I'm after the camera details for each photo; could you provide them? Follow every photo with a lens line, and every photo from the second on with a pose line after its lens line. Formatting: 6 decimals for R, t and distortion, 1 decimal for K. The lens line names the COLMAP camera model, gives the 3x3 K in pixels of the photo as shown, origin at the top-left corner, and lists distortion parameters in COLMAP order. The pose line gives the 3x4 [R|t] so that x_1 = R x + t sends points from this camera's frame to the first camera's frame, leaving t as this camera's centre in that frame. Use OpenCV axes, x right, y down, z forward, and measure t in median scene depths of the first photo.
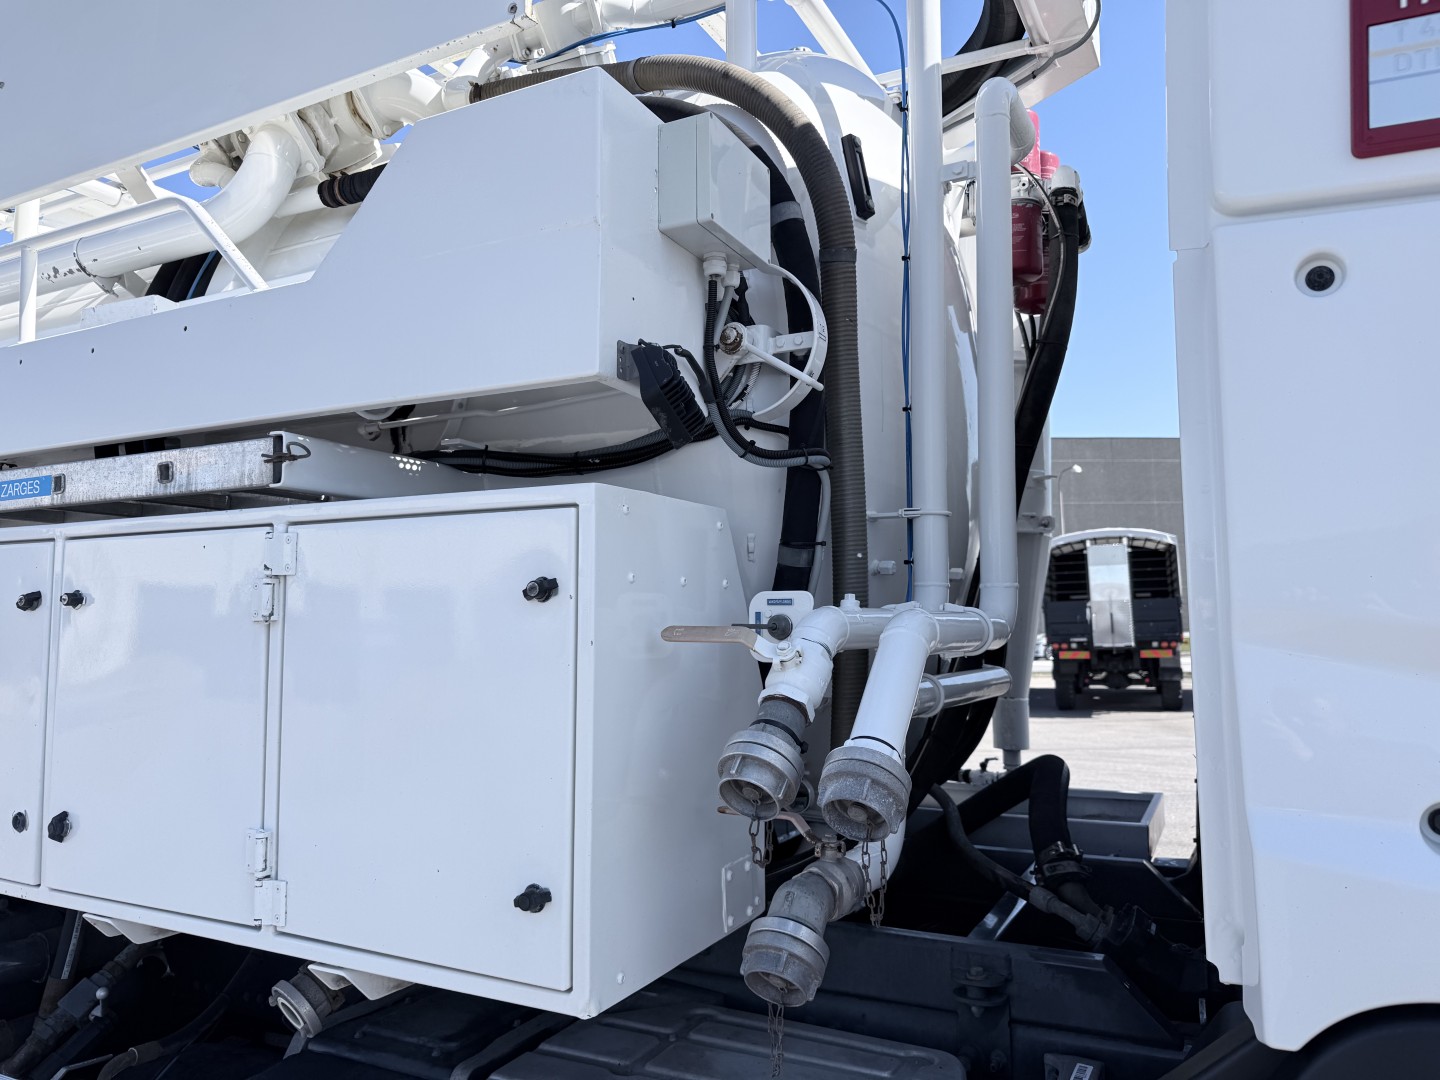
lens RADIAL K [[1023.2, 0, 720.0], [0, 1023.2, 540.0], [0, 0, 1]] dist [-0.007371, -0.068547]
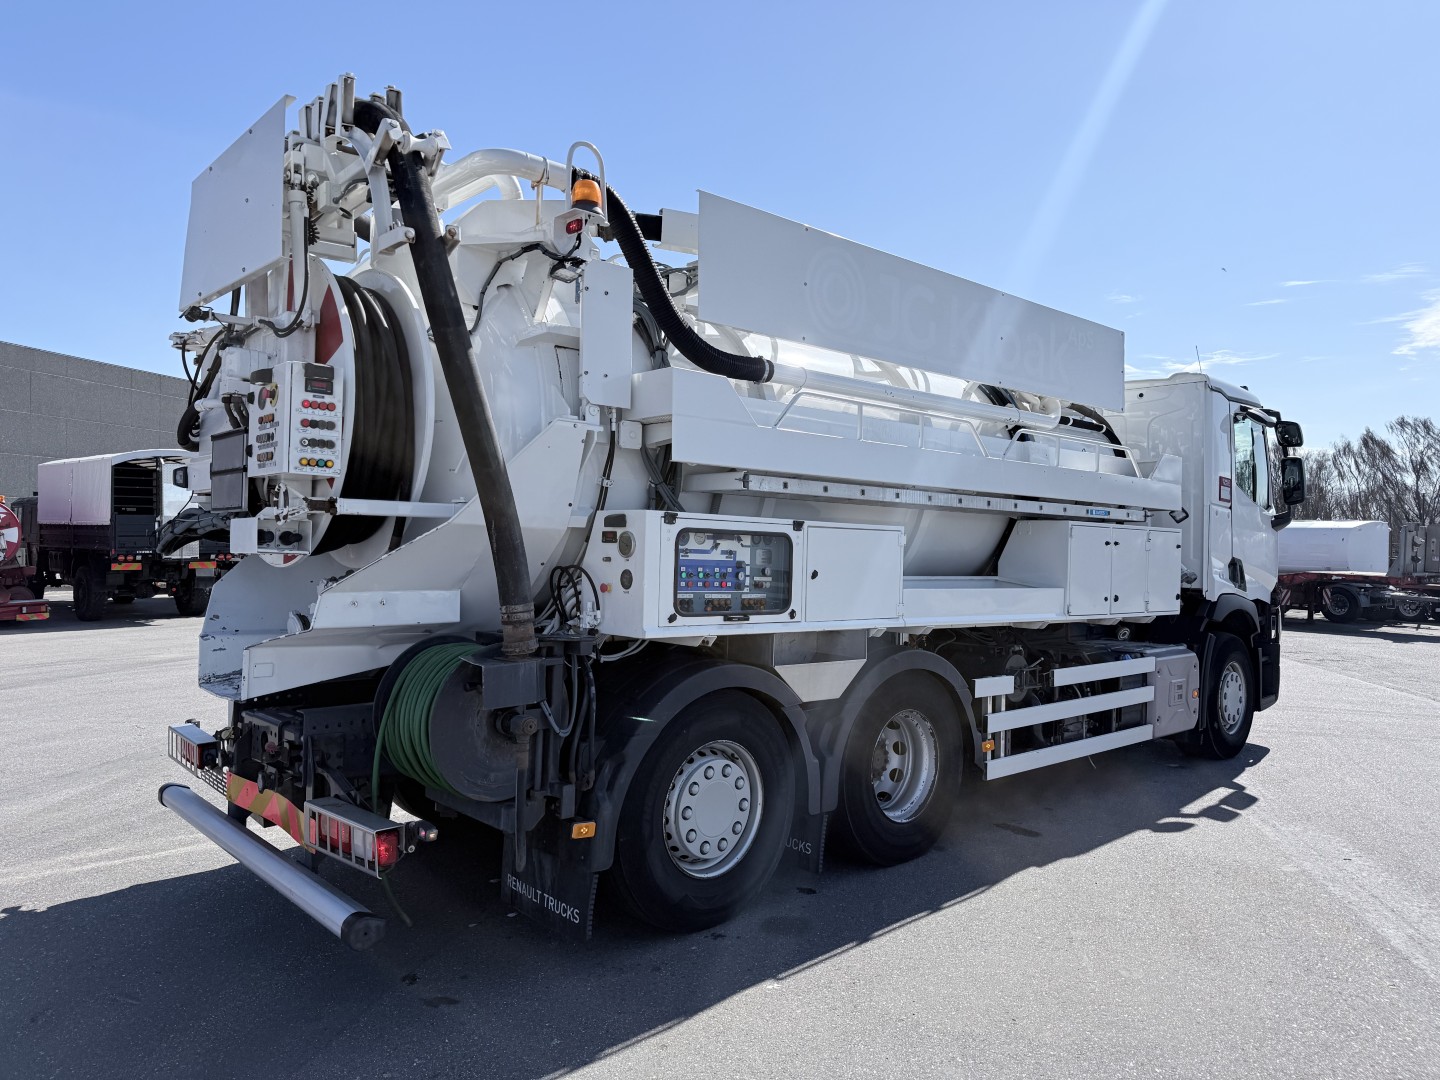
lens RADIAL K [[1023.2, 0, 720.0], [0, 1023.2, 540.0], [0, 0, 1]] dist [-0.007371, -0.068547]
pose [[0.368179, 0.023497, 0.929458, -0.396883], [-0.099973, 0.994885, 0.014450, 0.011418], [-0.924365, -0.098241, 0.368645, 0.074993]]
